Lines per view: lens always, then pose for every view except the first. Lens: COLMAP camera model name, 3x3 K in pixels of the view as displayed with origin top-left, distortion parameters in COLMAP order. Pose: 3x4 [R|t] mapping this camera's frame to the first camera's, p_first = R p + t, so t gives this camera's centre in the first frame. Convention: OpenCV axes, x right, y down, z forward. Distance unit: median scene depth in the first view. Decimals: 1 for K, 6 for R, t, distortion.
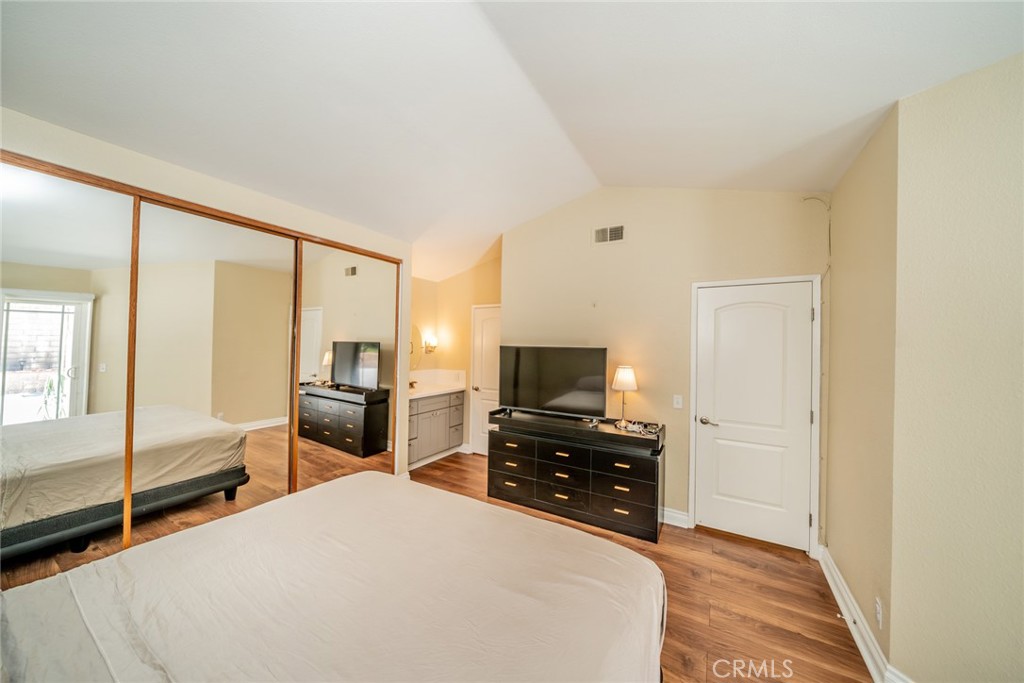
lens RADIAL K [[351.3, 0, 510.2], [0, 351.3, 347.3], [0, 0, 1]] dist [-0.004987, 0.000274]
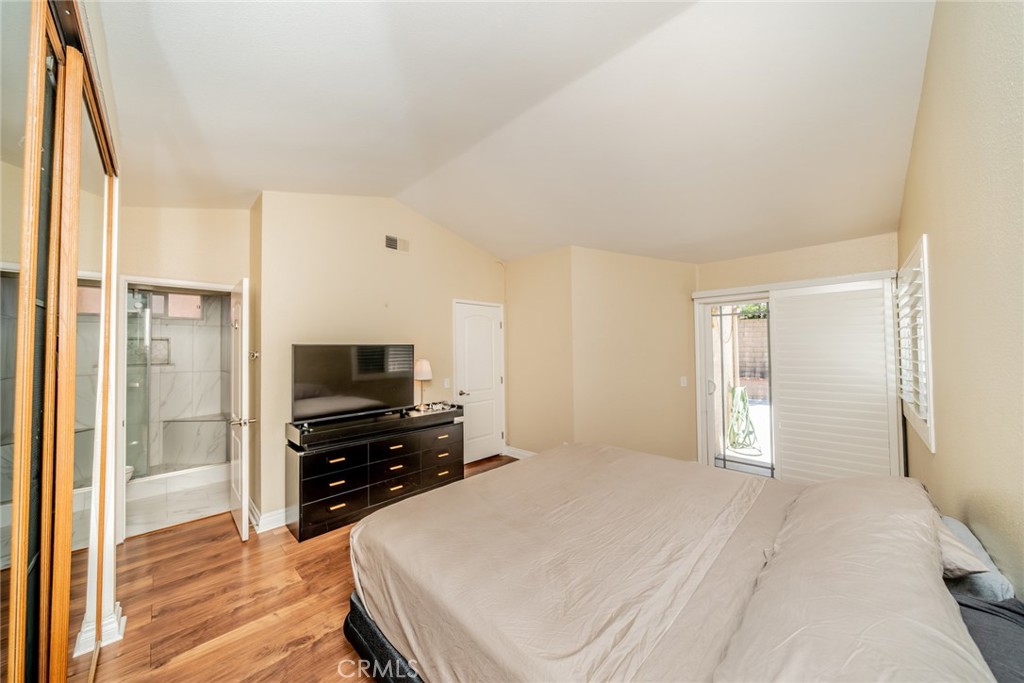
lens RADIAL K [[351.3, 0, 502.8], [0, 351.3, 340.7], [0, 0, 1]] dist [-0.004987, 0.000274]
pose [[0.245751, -0.003467, 0.969327, -0.803552], [0.004311, 0.999988, 0.002484, -0.013805], [-0.969323, 0.003568, 0.245763, 0.448855]]
